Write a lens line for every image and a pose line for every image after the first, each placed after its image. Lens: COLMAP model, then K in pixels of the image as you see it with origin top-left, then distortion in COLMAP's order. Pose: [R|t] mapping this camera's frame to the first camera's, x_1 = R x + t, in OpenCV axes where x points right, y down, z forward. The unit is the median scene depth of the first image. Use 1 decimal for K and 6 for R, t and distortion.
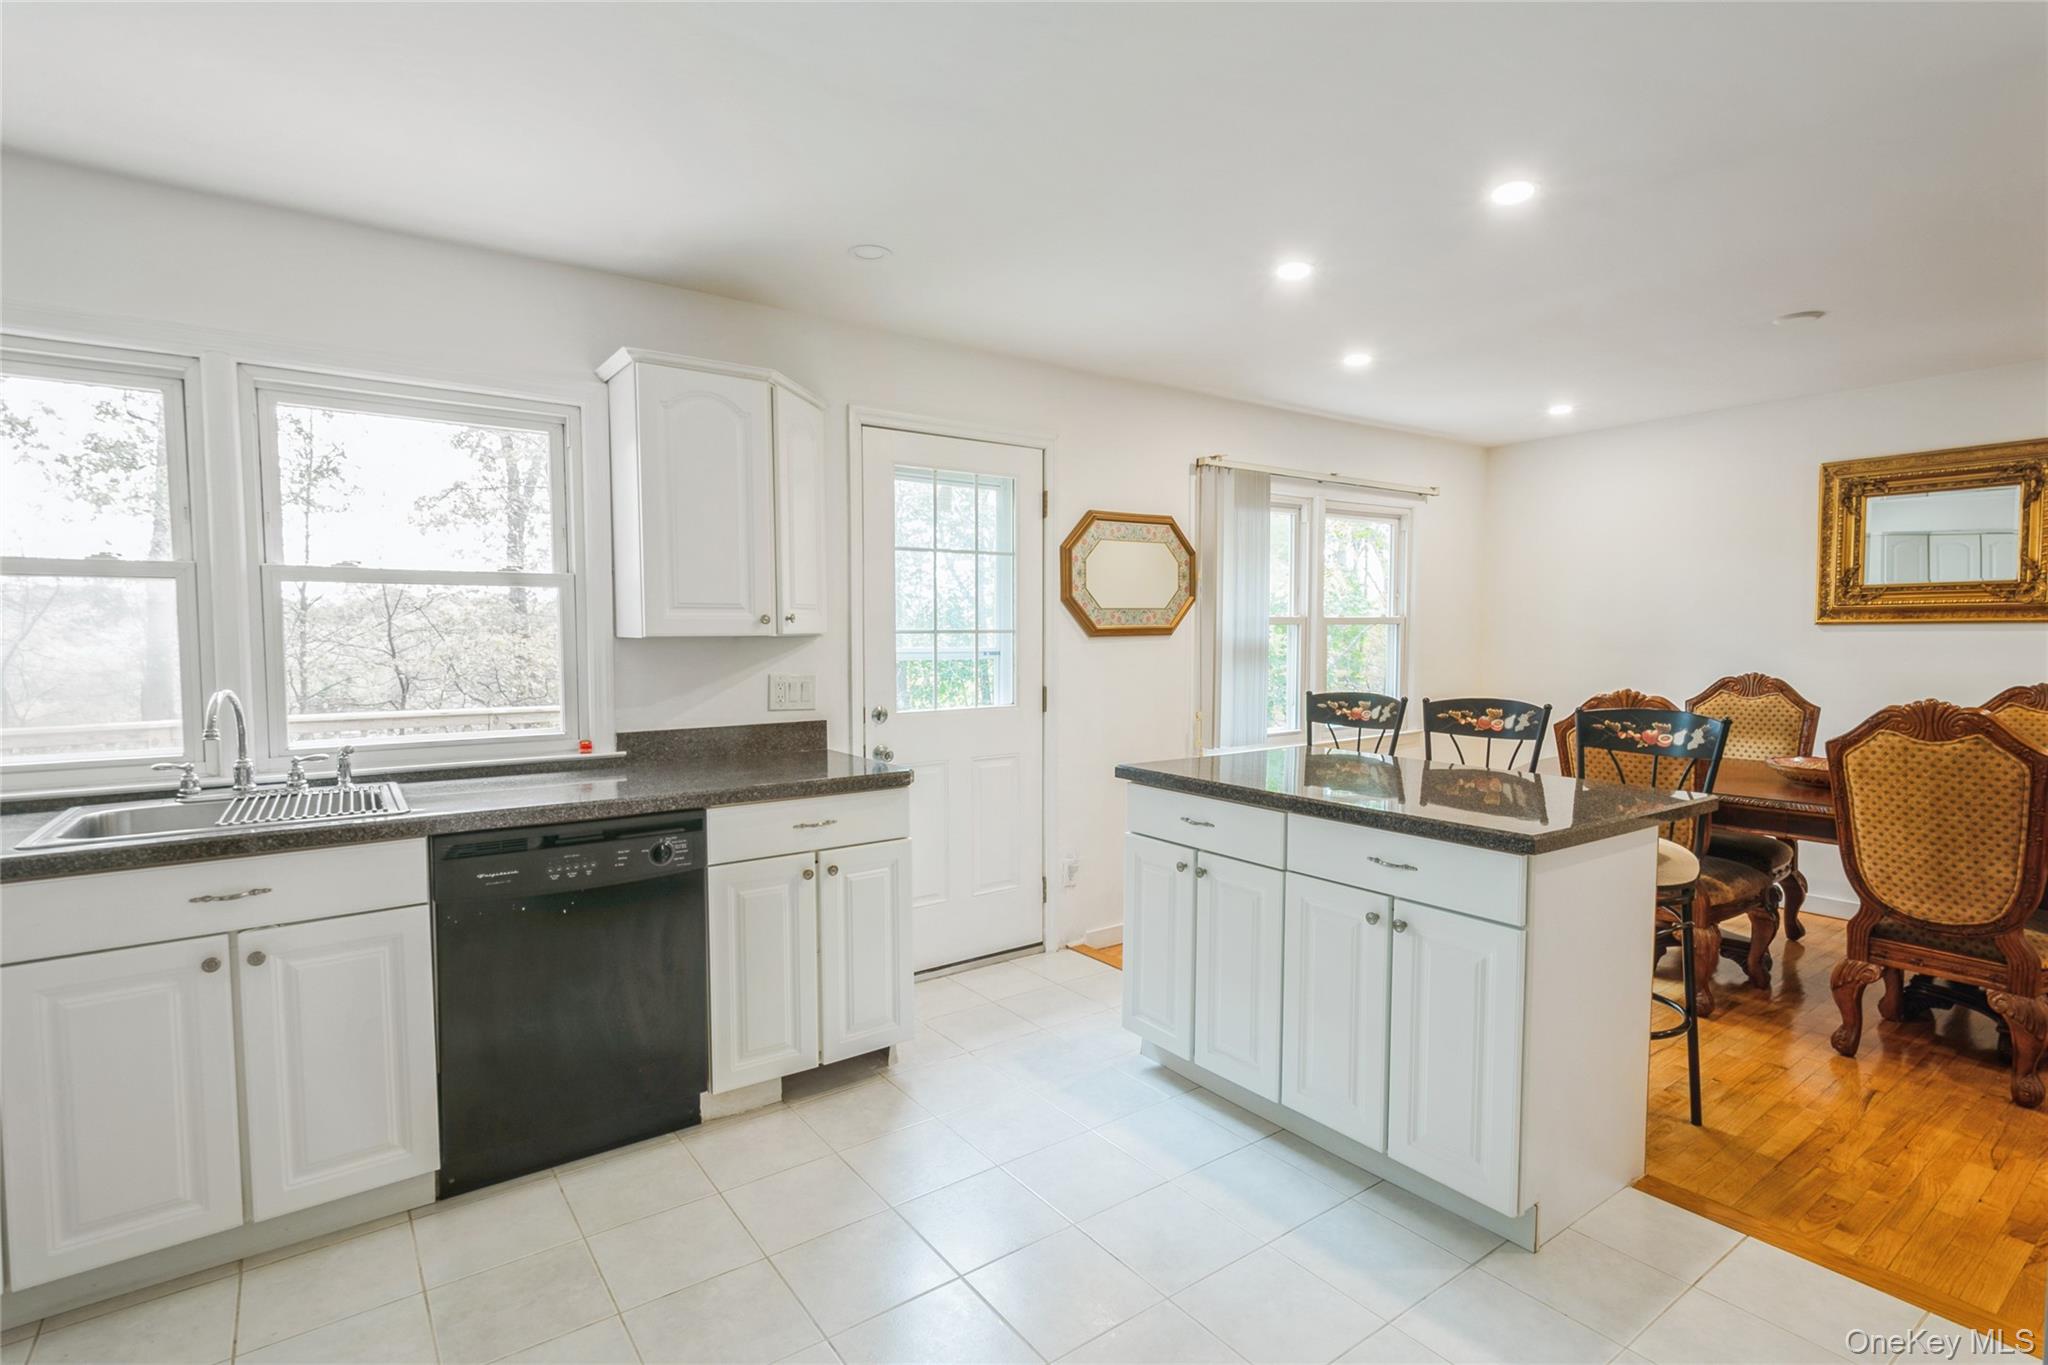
lens RADIAL K [[979.1, 0, 1023.0], [0, 979.1, 685.8], [0, 0, 1]] dist [0.022084, -0.010632]
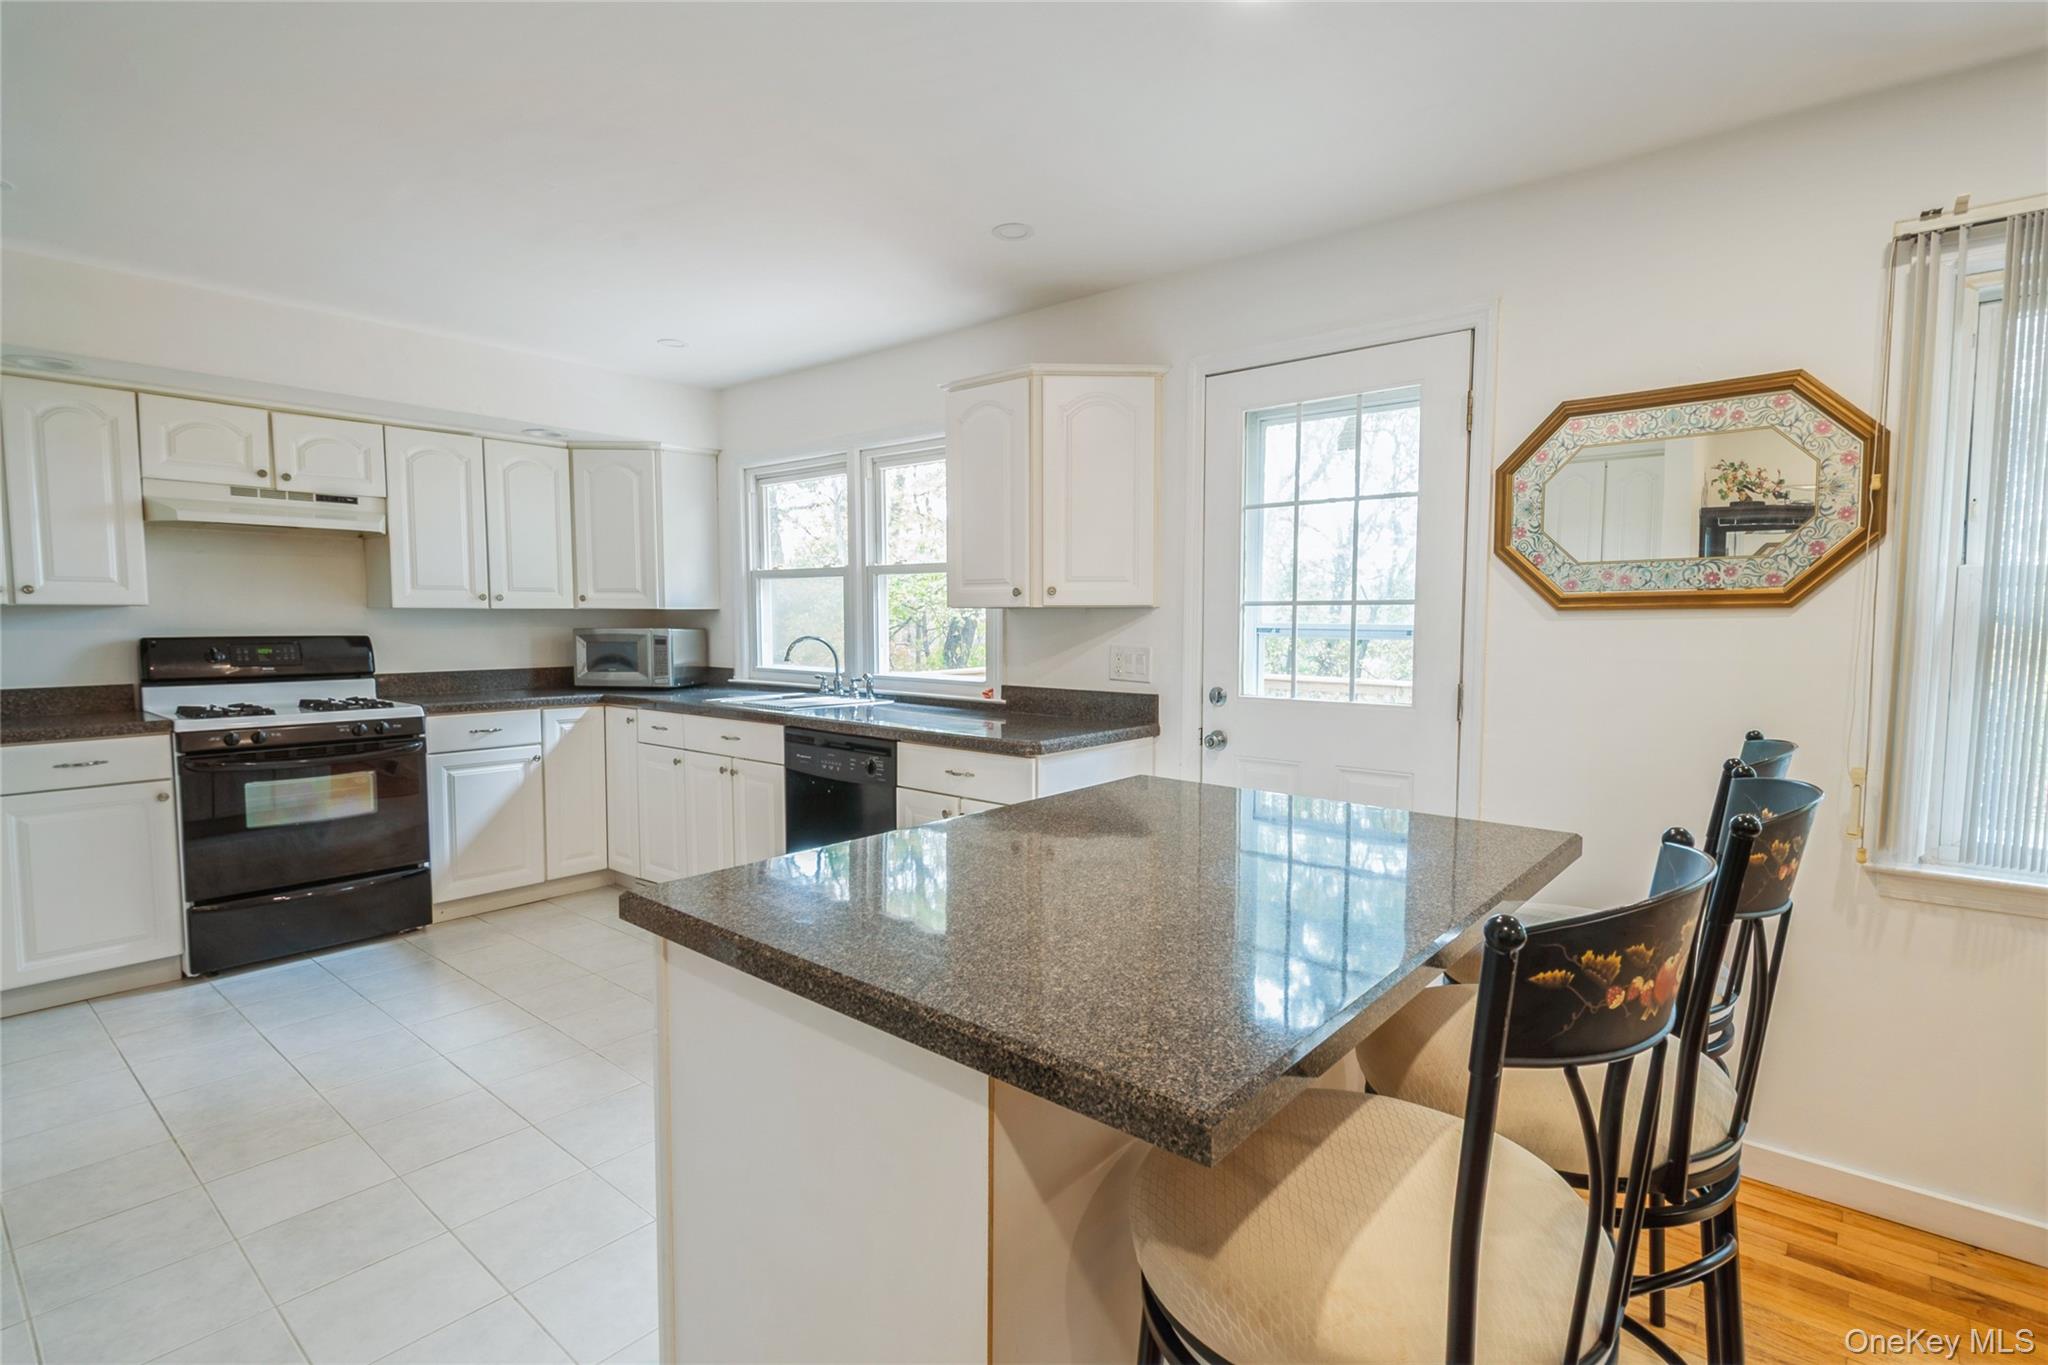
lens RADIAL K [[979.1, 0, 1023.0], [0, 979.1, 685.8], [0, 0, 1]] dist [0.022084, -0.010632]
pose [[0.234832, 0.075737, -0.969081, 0.597003], [-0.054879, 0.996403, 0.064573, -0.024743], [0.970486, 0.038018, 0.238143, 0.535089]]
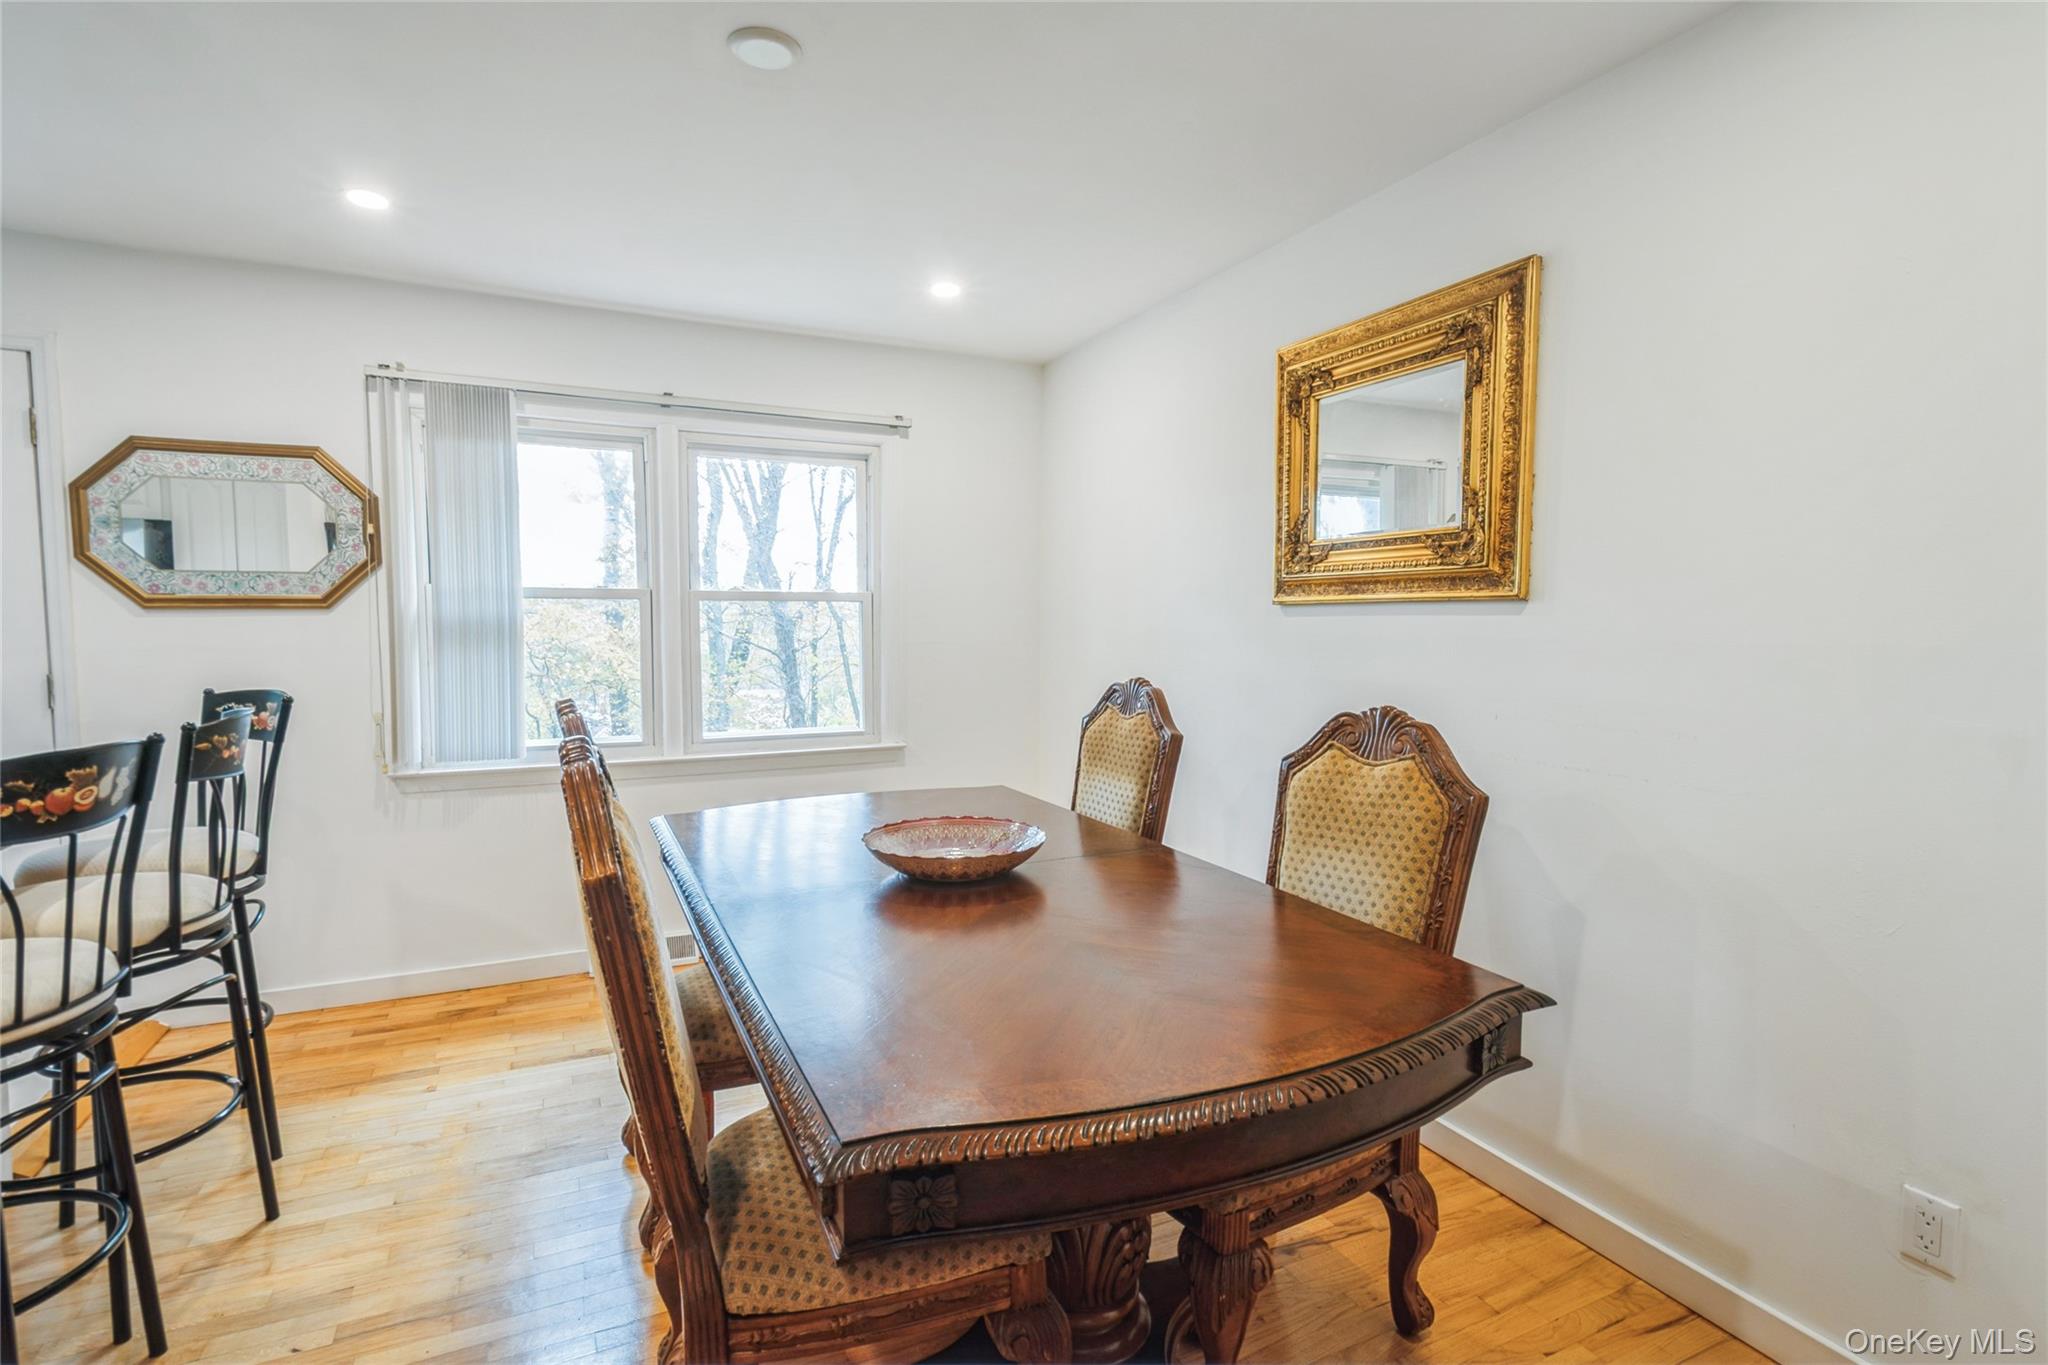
lens RADIAL K [[979.1, 0, 1023.0], [0, 979.1, 685.8], [0, 0, 1]] dist [0.022084, -0.010632]
pose [[0.982657, 0.023982, -0.183874, 0.864224], [-0.021215, 0.999630, 0.017000, -0.019142], [0.184214, -0.012804, 0.982803, 0.393668]]
